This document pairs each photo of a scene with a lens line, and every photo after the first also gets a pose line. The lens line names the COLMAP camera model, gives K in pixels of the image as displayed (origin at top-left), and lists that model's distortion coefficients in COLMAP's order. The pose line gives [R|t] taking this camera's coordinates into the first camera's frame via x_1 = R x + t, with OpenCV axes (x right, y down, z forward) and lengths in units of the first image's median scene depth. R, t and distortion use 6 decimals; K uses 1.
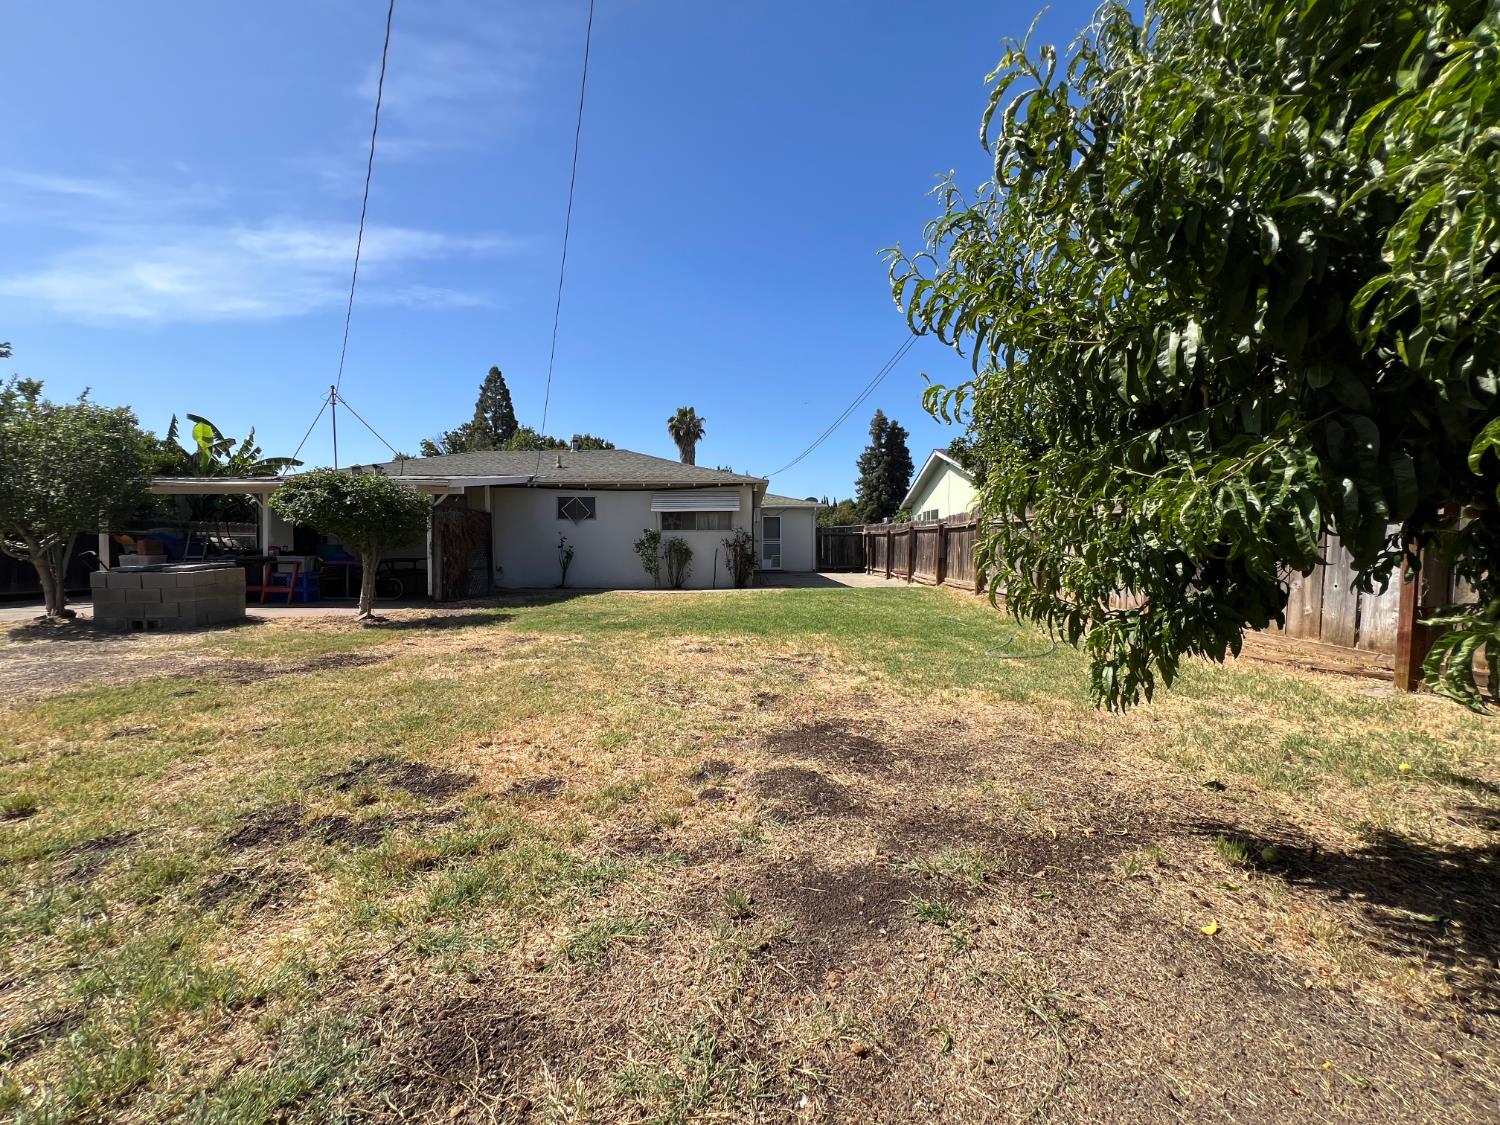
lens RADIAL K [[601.3, 0, 750.4], [0, 601.3, 571.8], [0, 0, 1]] dist [0.000146, -0.000706]
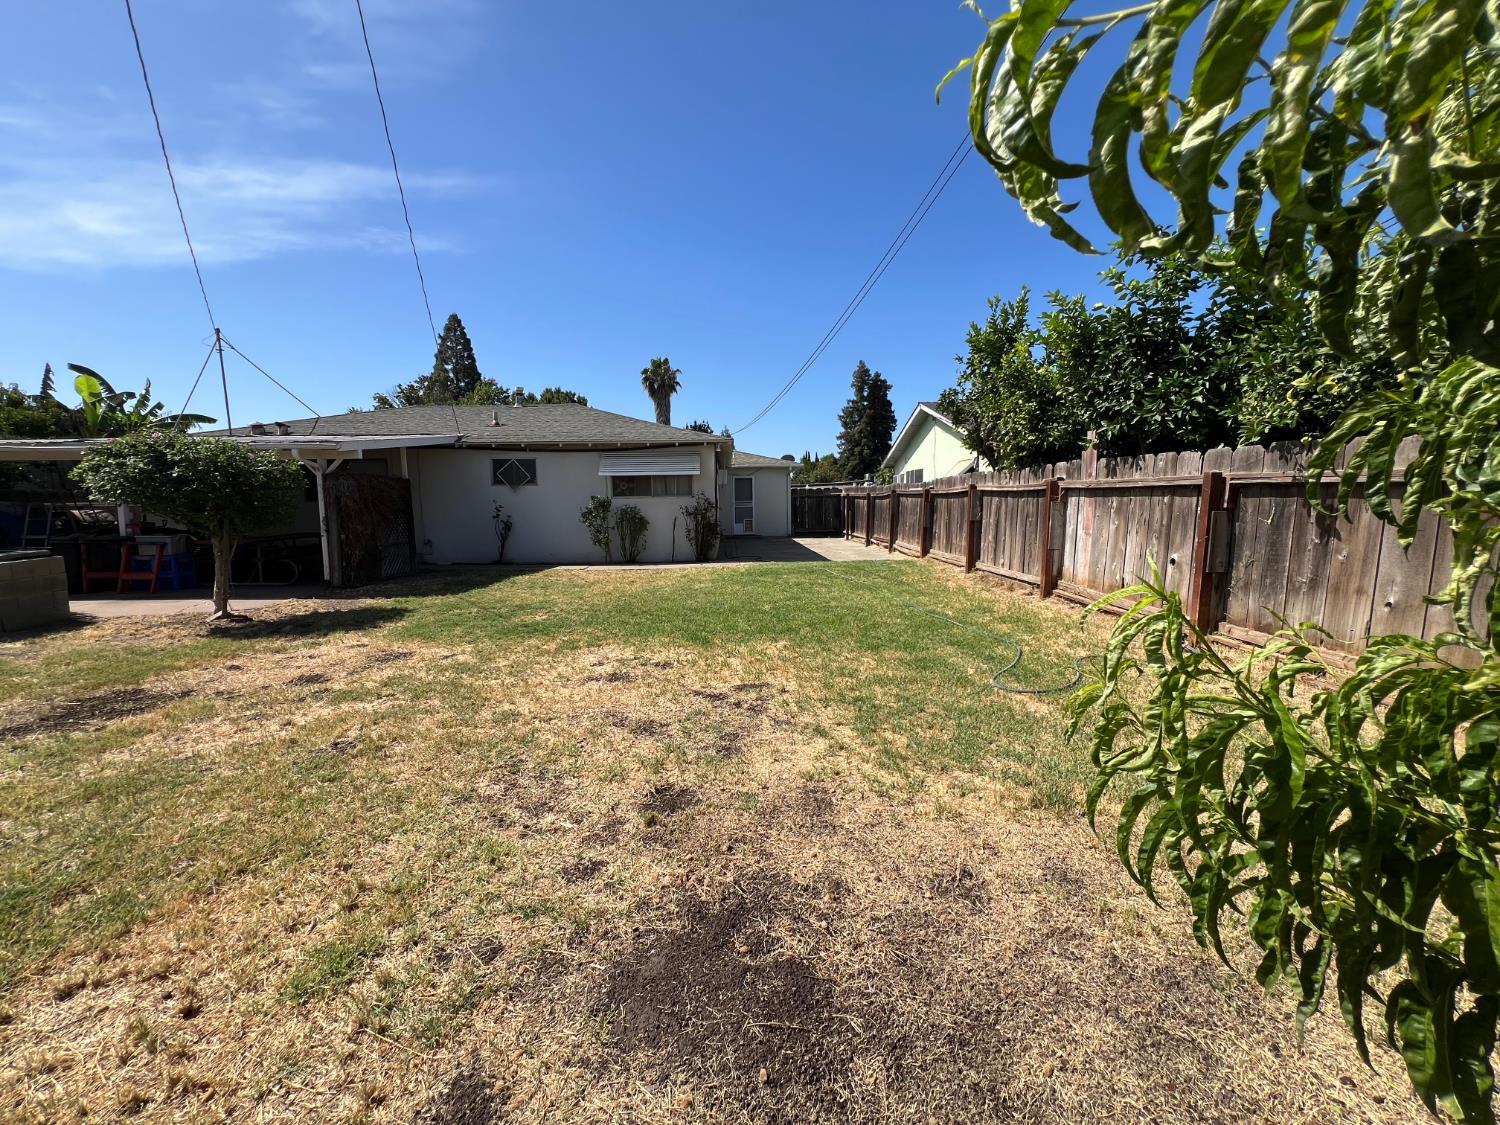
lens RADIAL K [[601.3, 0, 750.2], [0, 601.3, 564.2], [0, 0, 1]] dist [0.000146, -0.000706]
pose [[0.999561, -0.010193, 0.027810, 0.029017], [0.008470, 0.998077, 0.061404, -0.022791], [-0.028383, -0.061142, 0.997725, 0.107644]]
